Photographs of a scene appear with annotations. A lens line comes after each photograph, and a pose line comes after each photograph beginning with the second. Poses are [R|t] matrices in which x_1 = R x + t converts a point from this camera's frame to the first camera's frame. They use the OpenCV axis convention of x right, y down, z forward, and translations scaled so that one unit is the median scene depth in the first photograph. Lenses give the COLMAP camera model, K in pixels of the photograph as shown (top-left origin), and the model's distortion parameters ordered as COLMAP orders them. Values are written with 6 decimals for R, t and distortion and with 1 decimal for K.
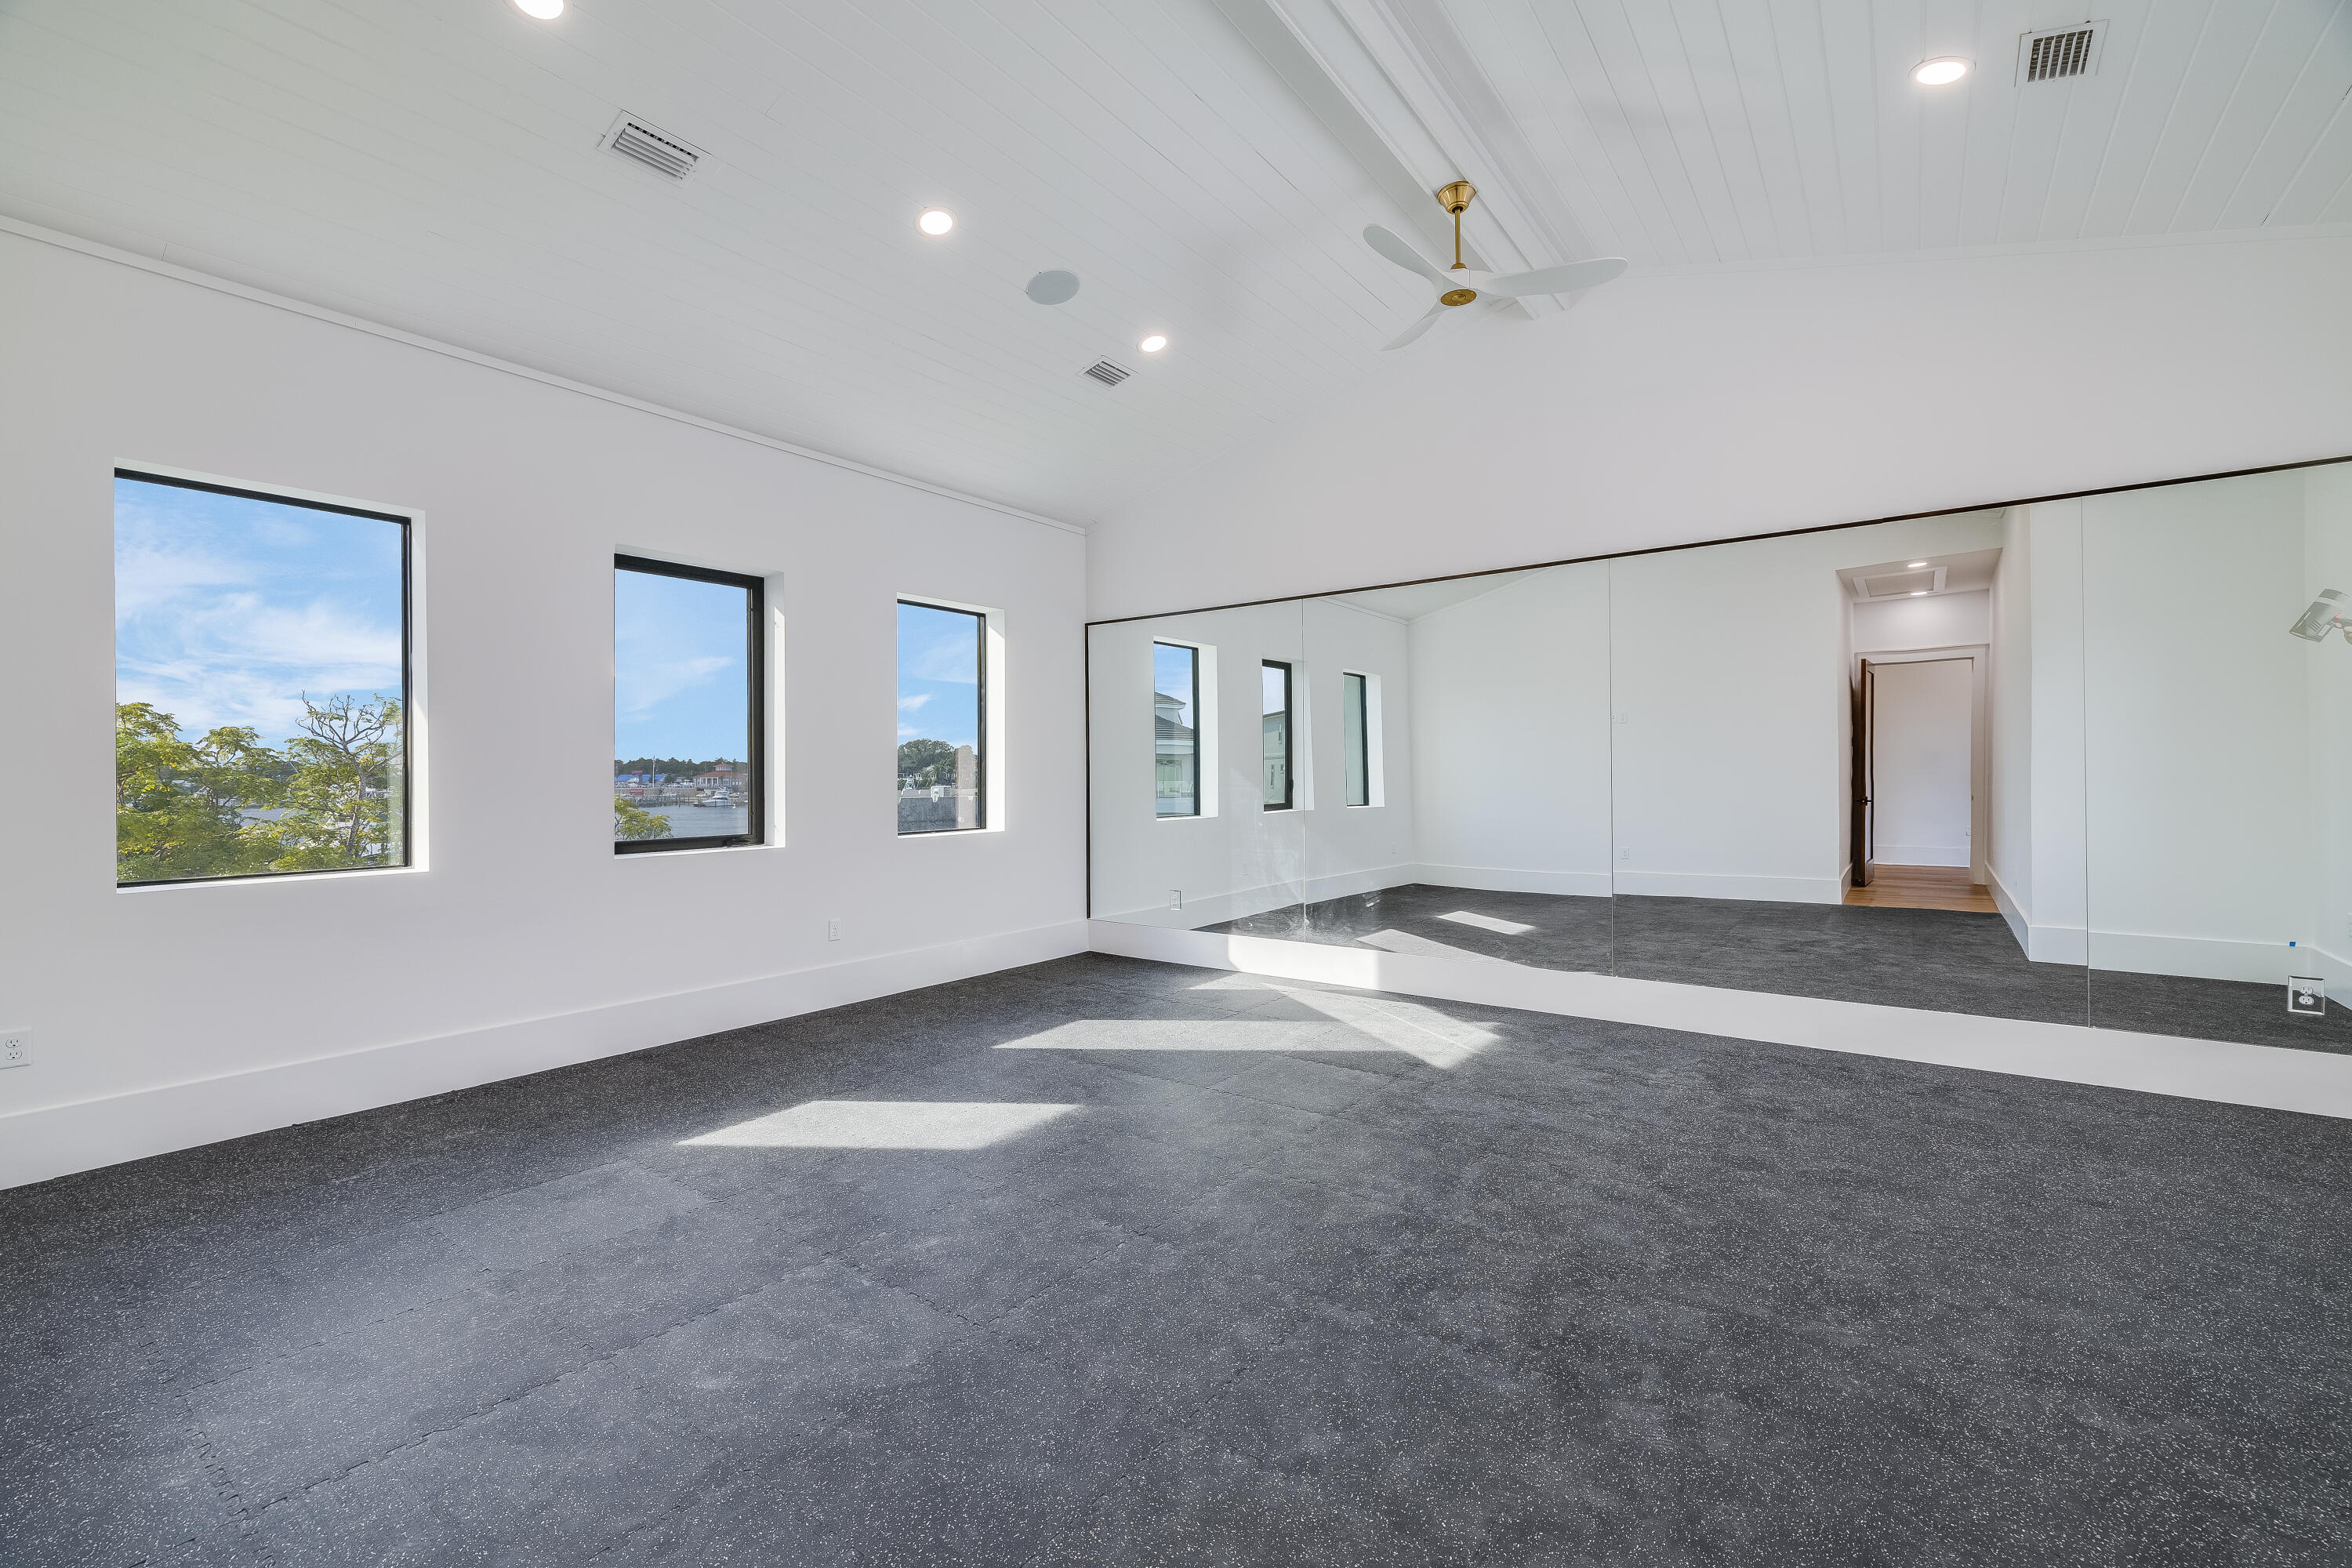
lens RADIAL K [[1026.8, 0, 1169.6], [0, 1026.8, 773.2], [0, 0, 1]] dist [-0.002124, -0.000946]
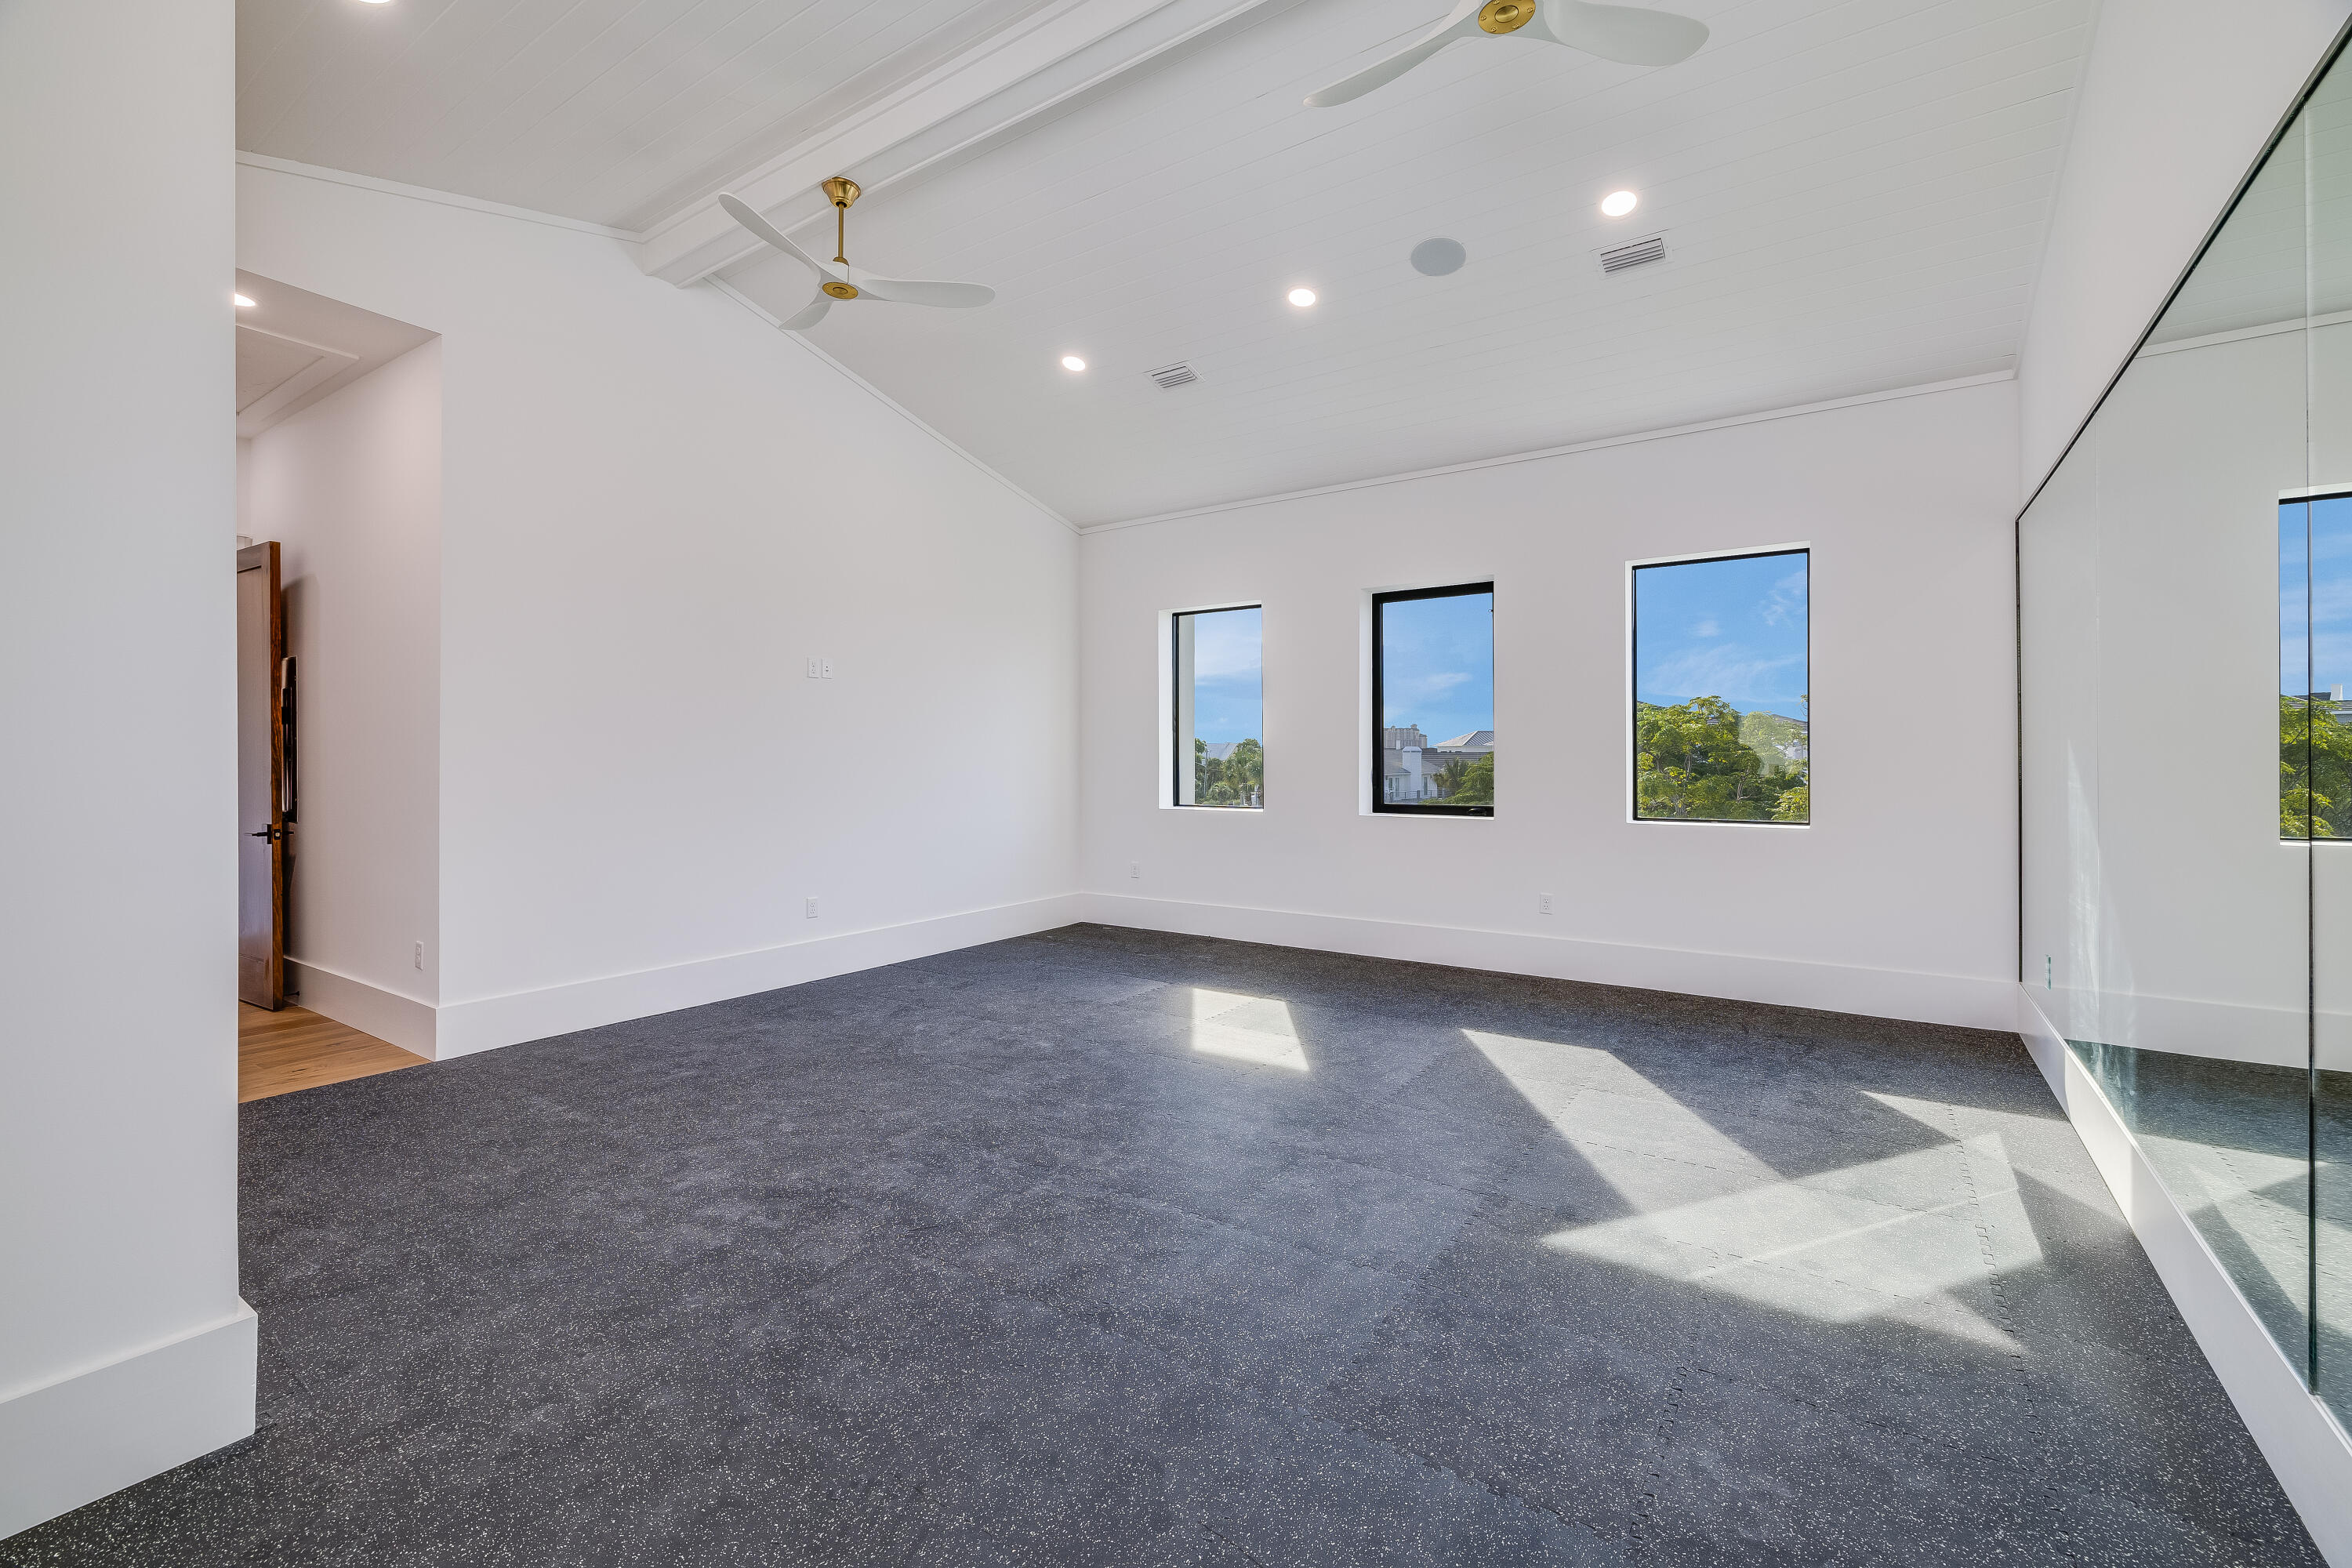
lens RADIAL K [[1026.8, 0, 1166.9], [0, 1026.8, 773.0], [0, 0, 1]] dist [-0.002124, -0.000946]
pose [[0.005562, 0.022839, -0.999724, 1.719553], [0.002595, 0.999735, 0.022853, -0.017430], [0.999981, -0.002721, 0.005501, 1.458043]]
